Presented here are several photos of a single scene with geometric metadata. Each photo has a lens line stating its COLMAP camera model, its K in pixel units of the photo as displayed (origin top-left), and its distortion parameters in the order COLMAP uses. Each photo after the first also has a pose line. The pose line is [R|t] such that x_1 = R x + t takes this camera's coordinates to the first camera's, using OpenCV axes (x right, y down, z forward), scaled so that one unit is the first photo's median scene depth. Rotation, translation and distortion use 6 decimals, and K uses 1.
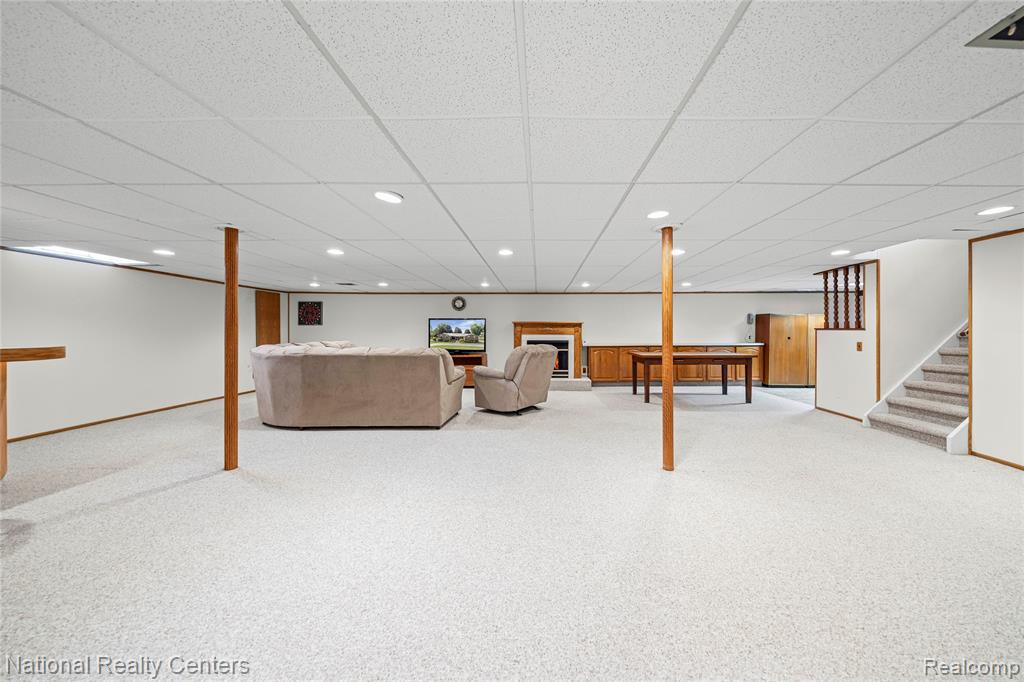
lens RADIAL K [[326.1, 0, 517.2], [0, 326.1, 332.1], [0, 0, 1]] dist [-0.003534, -0.000027]
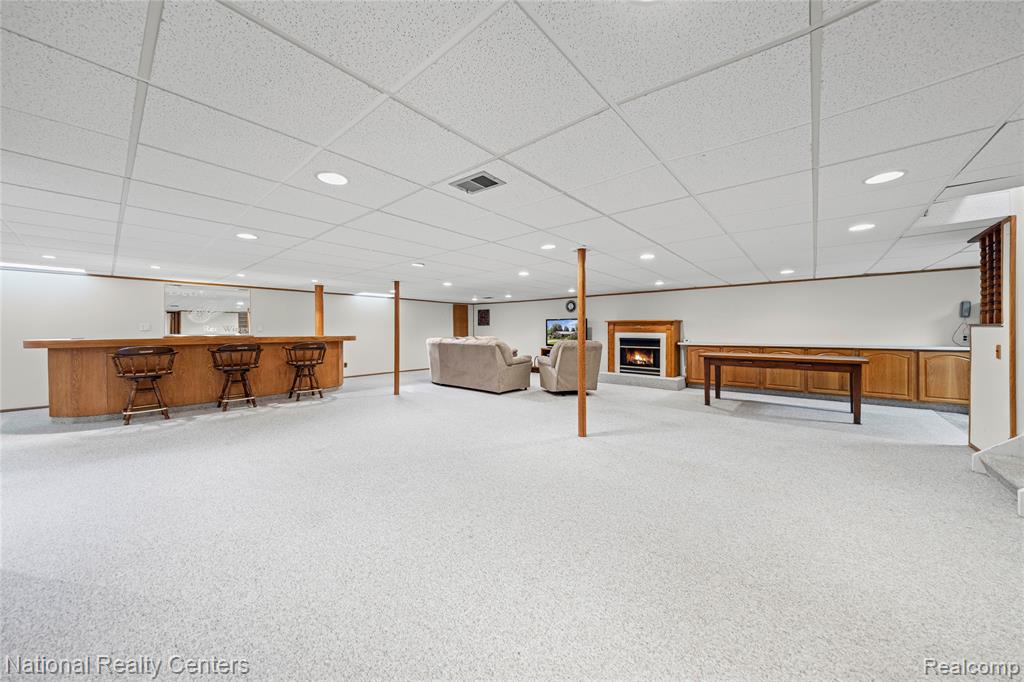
lens RADIAL K [[353.3, 0, 513.9], [0, 353.3, 326.3], [0, 0, 1]] dist [-0.000557, -0.000075]
pose [[0.753911, -0.008752, -0.656918, 0.530925], [-0.000001, 0.999911, -0.013323, 0.002239], [0.656976, 0.010045, 0.753844, -0.108540]]
